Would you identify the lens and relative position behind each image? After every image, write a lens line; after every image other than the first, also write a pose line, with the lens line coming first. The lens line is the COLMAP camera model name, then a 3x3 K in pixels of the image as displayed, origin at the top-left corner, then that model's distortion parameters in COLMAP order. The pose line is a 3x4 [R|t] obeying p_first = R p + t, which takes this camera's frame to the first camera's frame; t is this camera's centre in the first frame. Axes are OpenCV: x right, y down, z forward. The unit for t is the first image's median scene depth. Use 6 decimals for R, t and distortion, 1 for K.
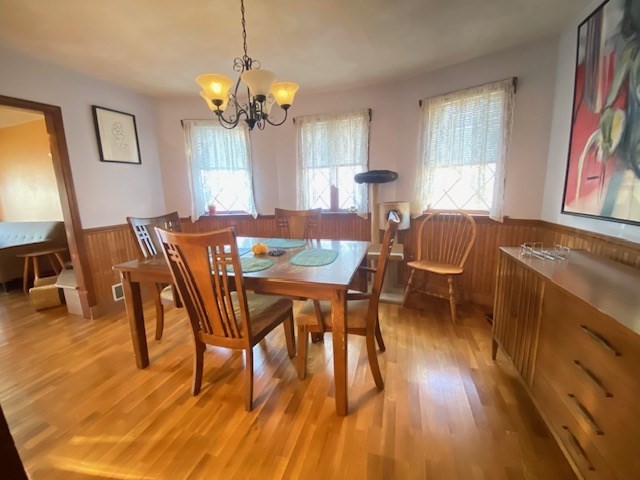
lens RADIAL K [[264.1, 0, 316.2], [0, 264.1, 241.3], [0, 0, 1]] dist [-0.013391, -0.005873]
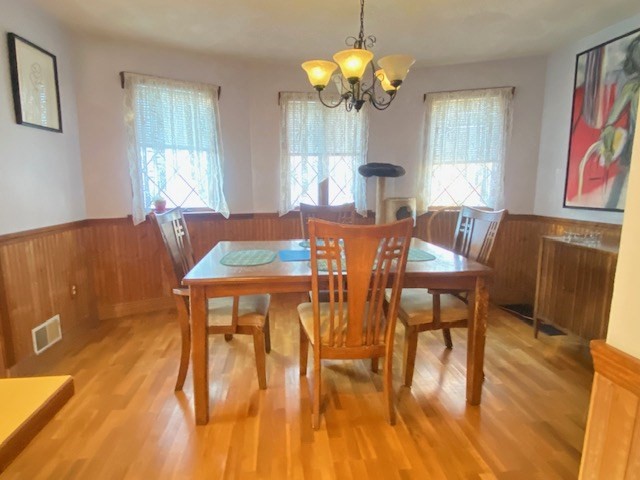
lens RADIAL K [[353.9, 0, 317.2], [0, 353.9, 239.3], [0, 0, 1]] dist [-0.000681, -0.002075]
pose [[0.915246, -0.033760, 0.401478, -0.568948], [0.049584, 0.998346, -0.029087, 0.021884], [-0.399832, 0.046529, 0.915407, -0.018433]]
